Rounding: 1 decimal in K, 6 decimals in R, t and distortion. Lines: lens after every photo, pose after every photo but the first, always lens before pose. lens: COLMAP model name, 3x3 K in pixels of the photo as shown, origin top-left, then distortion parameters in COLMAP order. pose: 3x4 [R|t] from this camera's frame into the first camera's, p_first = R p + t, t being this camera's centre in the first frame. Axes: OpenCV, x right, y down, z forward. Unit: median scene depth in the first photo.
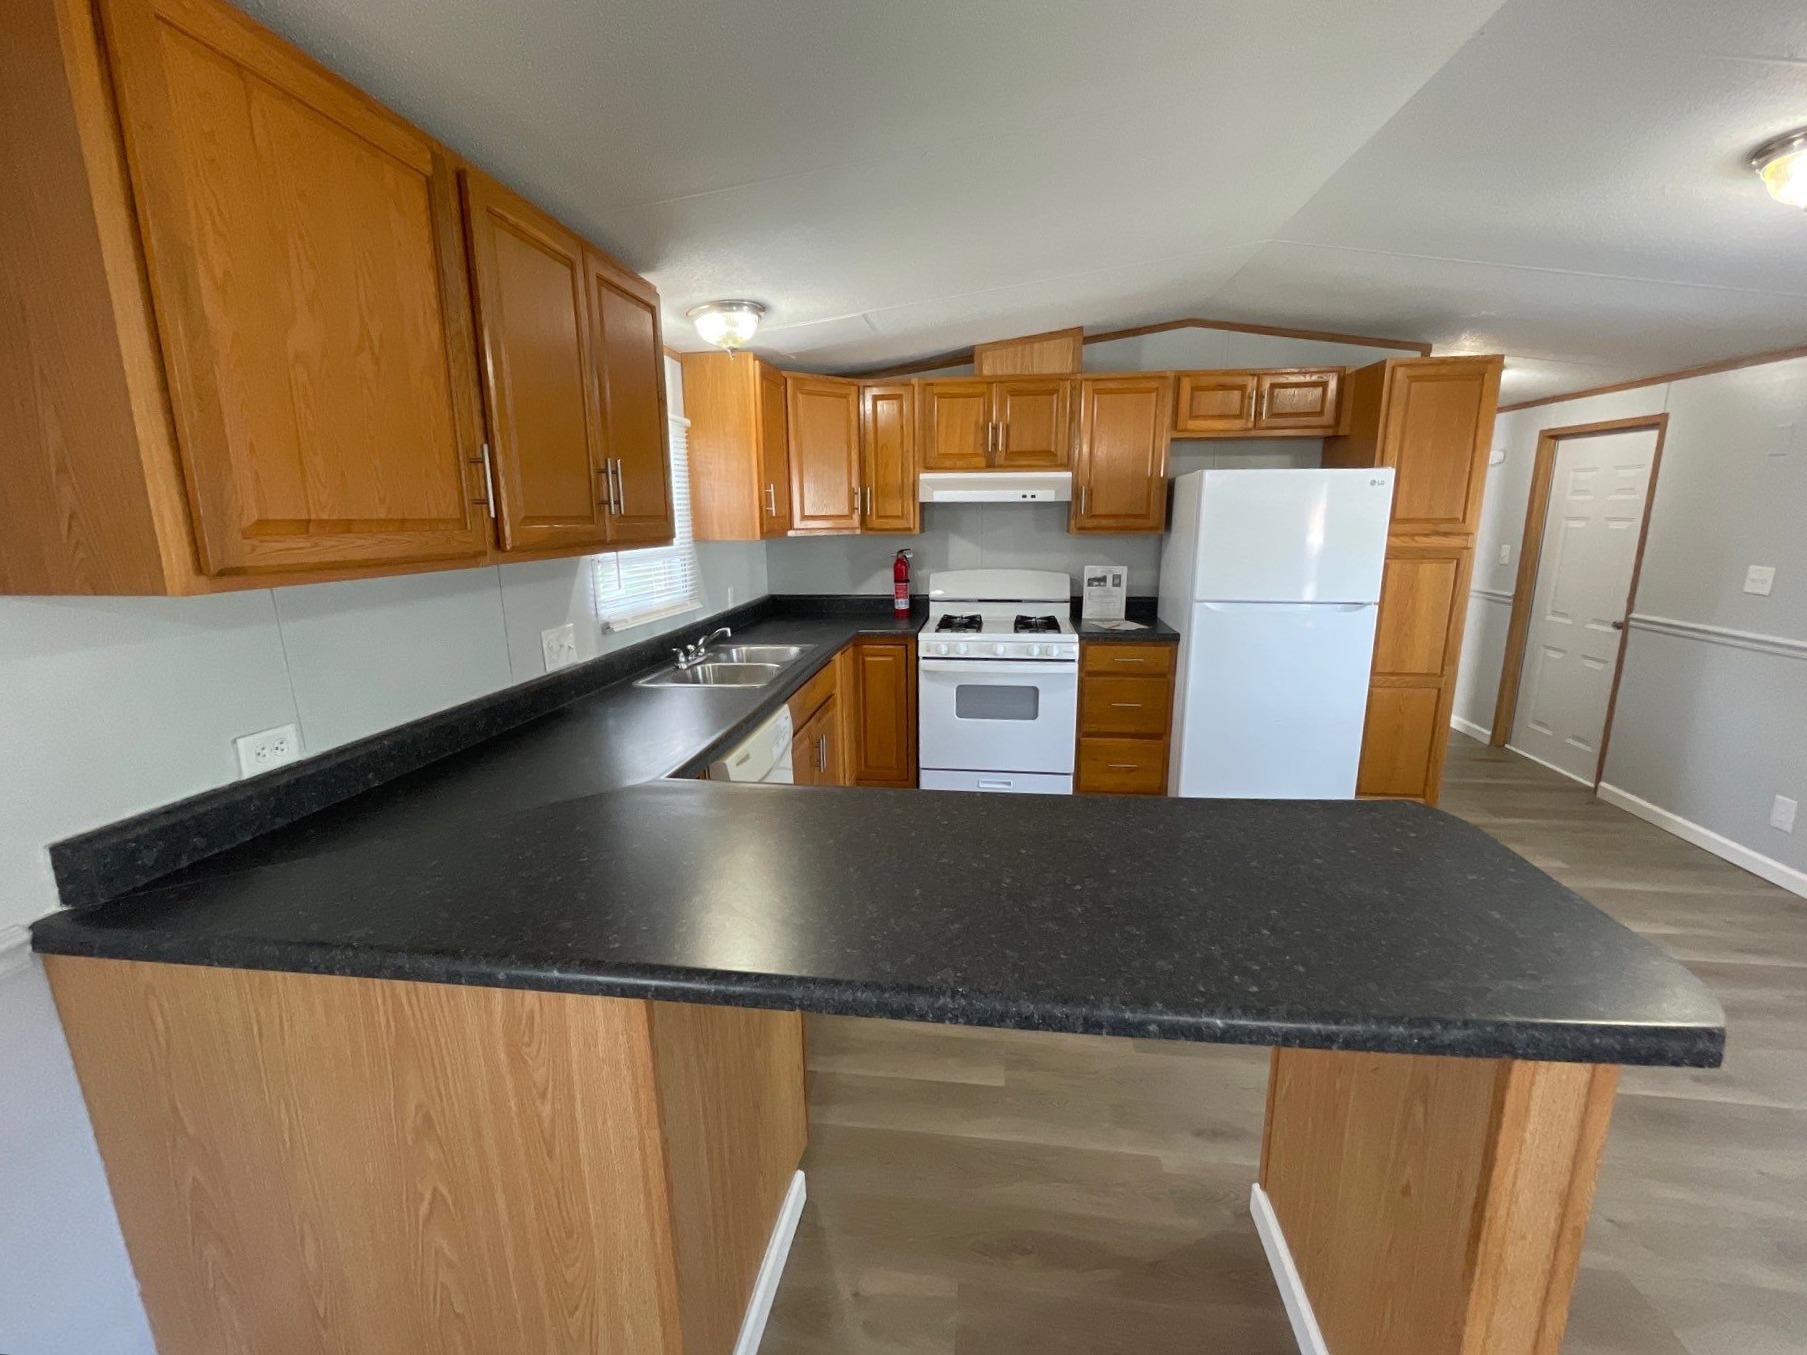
lens RADIAL K [[773.3, 0, 903.4], [0, 773.3, 677.5], [0, 0, 1]] dist [-0.000999, 0.000168]
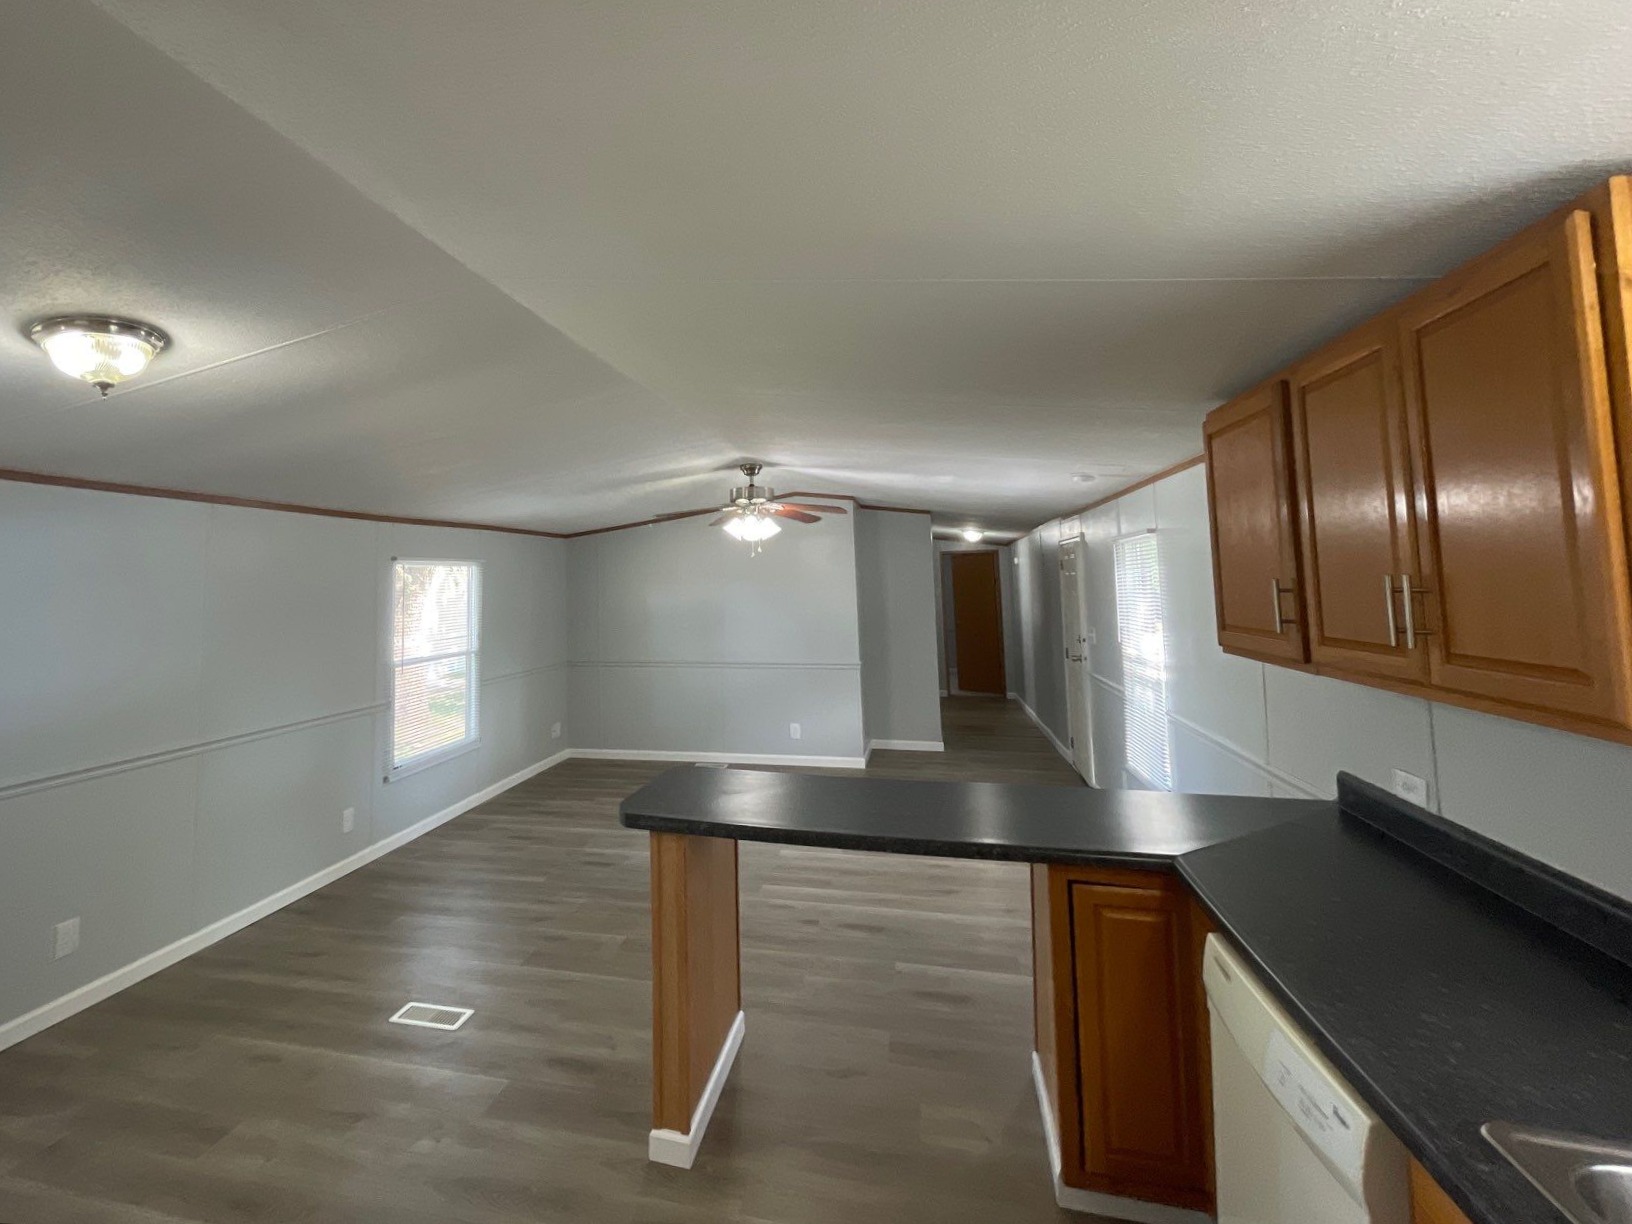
lens RADIAL K [[774.8, 0, 714.7], [0, 774.8, 524.6], [0, 0, 1]] dist [-0.000466, 0.001867]
pose [[-0.990263, 0.031550, 0.135586, 0.089827], [0.048931, 0.990716, 0.126835, -0.238212], [-0.130326, 0.132234, -0.982614, 0.945580]]
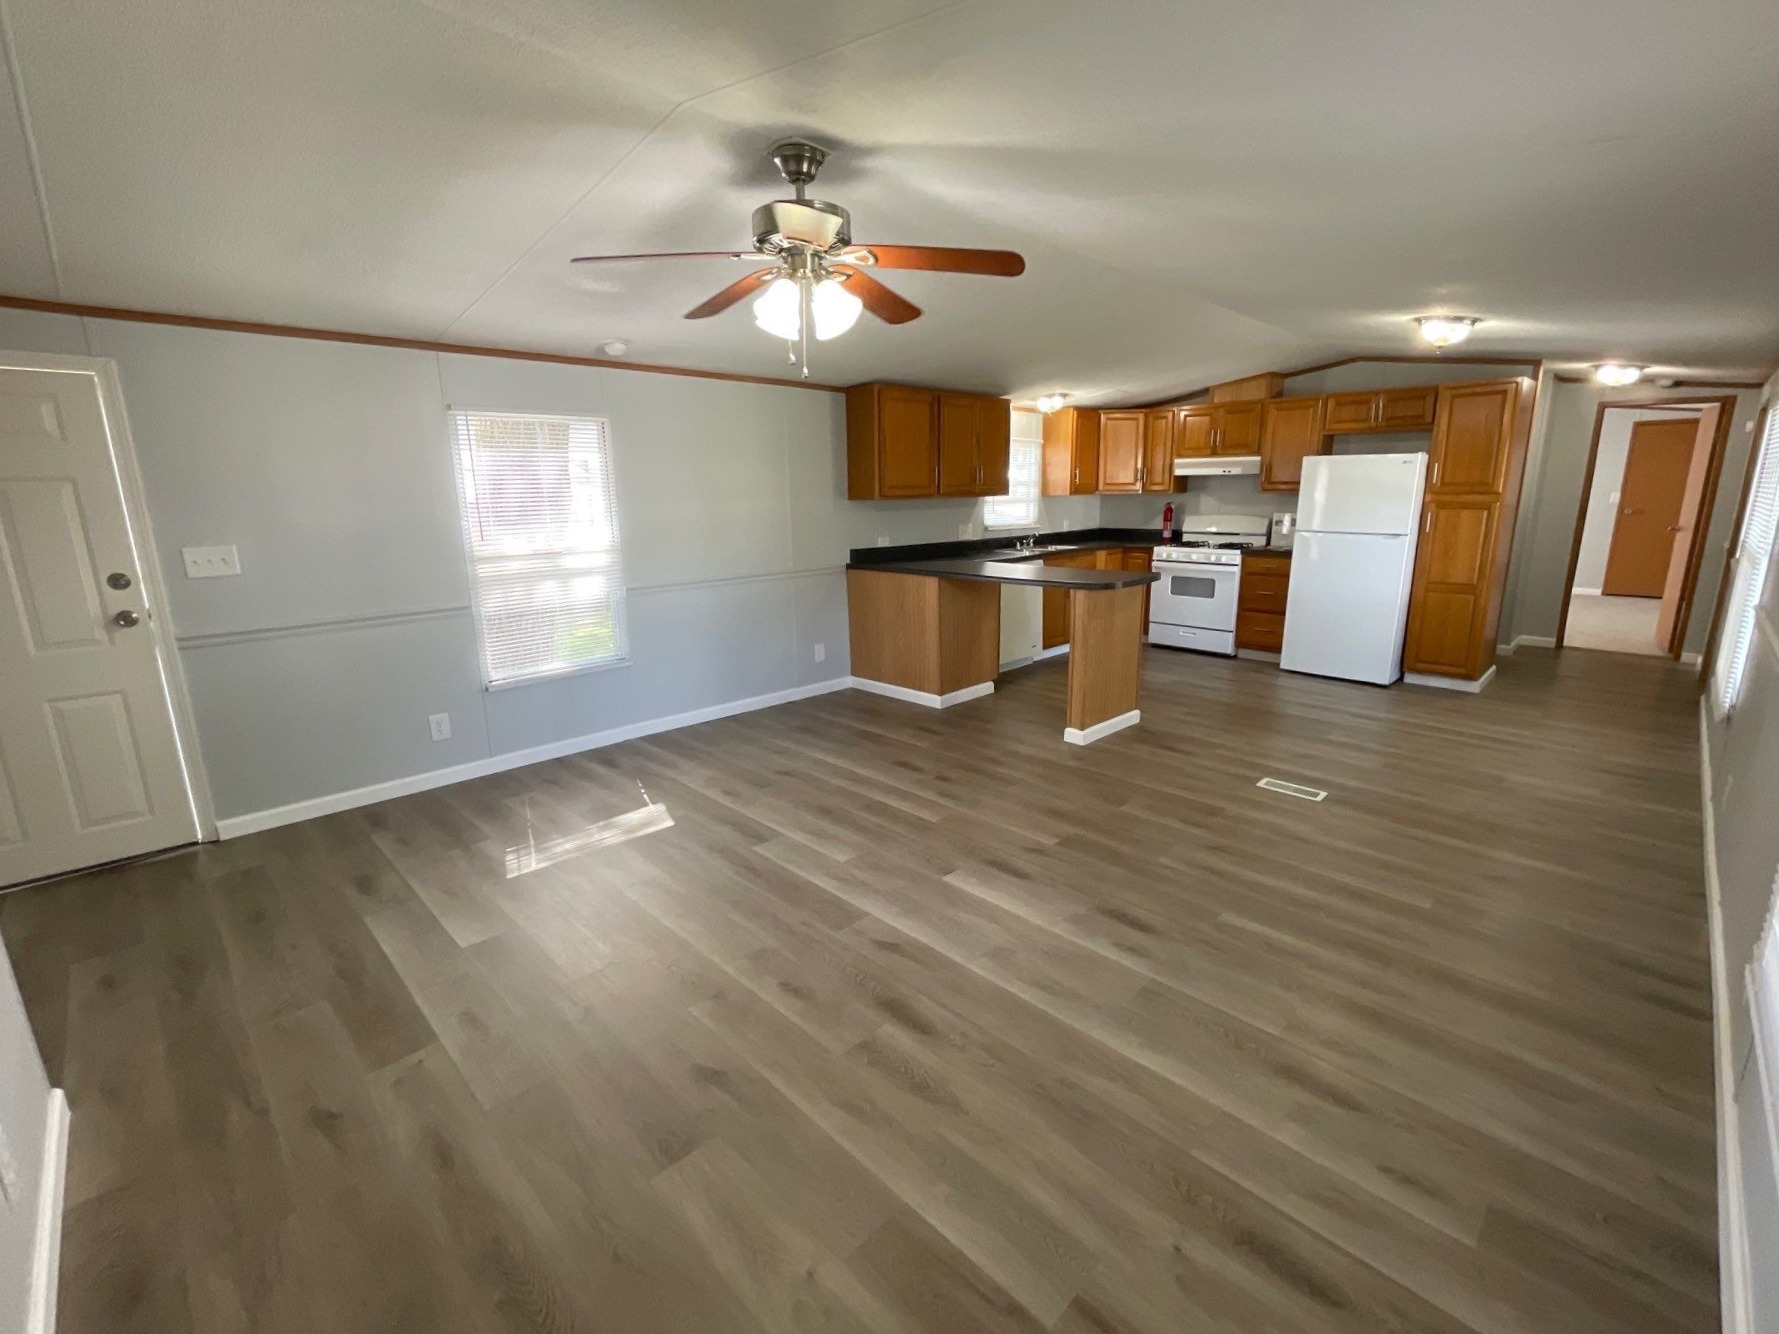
lens RADIAL K [[761.3, 0, 888.0], [0, 761.3, 663.6], [0, 0, 1]] dist [-0.000999, 0.000168]
pose [[0.782615, 0.134610, -0.607778, 0.667261], [-0.119505, 0.990669, 0.065529, 0.177212], [0.610928, 0.021349, 0.791399, -0.832744]]
